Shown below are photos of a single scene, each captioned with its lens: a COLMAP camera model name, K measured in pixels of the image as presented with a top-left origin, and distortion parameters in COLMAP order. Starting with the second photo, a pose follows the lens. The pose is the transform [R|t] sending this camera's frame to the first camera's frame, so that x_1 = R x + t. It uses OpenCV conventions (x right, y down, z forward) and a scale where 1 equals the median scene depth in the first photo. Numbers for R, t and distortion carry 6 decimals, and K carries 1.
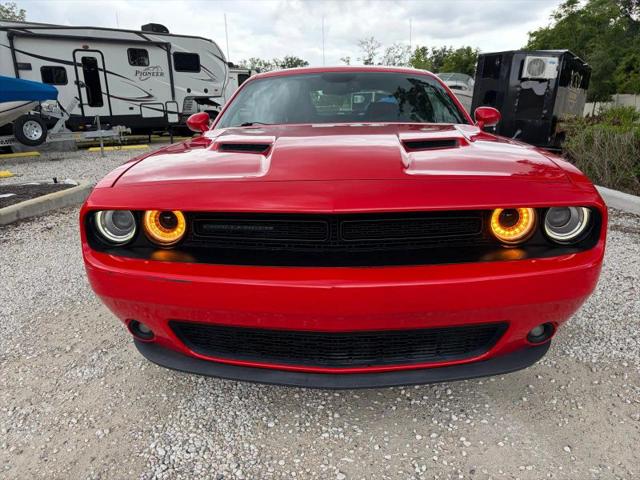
lens RADIAL K [[483.9, 0, 322.9], [0, 483.9, 243.1], [0, 0, 1]] dist [0.059915, -0.064898]
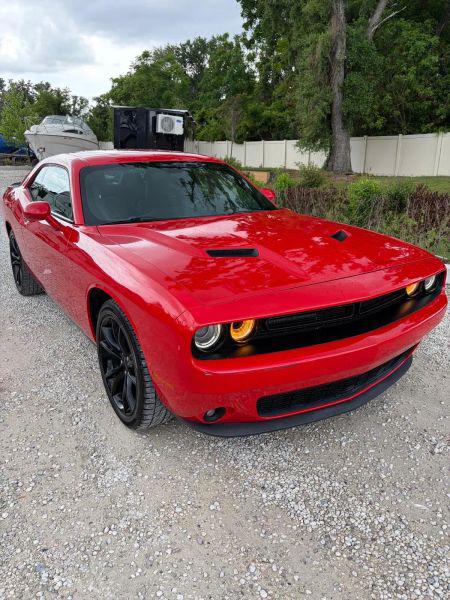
lens RADIAL K [[464.4, 0, 235.2], [0, 464.4, 298.8], [0, 0, 1]] dist [0.027715, -0.008754]
pose [[0.795733, -0.170632, 0.581114, -0.152427], [0.139728, 0.985329, 0.097989, -0.034496], [-0.589309, 0.003224, 0.807901, 0.005248]]
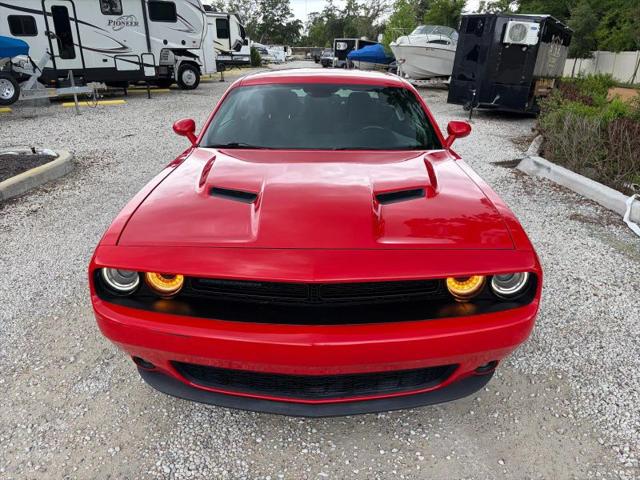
lens RADIAL K [[483.9, 0, 327.0], [0, 483.9, 238.9], [0, 0, 1]] dist [0.059915, -0.064898]
pose [[0.998743, 0.008056, 0.049466, -0.000634], [-0.013154, 0.994532, 0.103601, -0.037443], [-0.048361, -0.104121, 0.993388, -0.020698]]
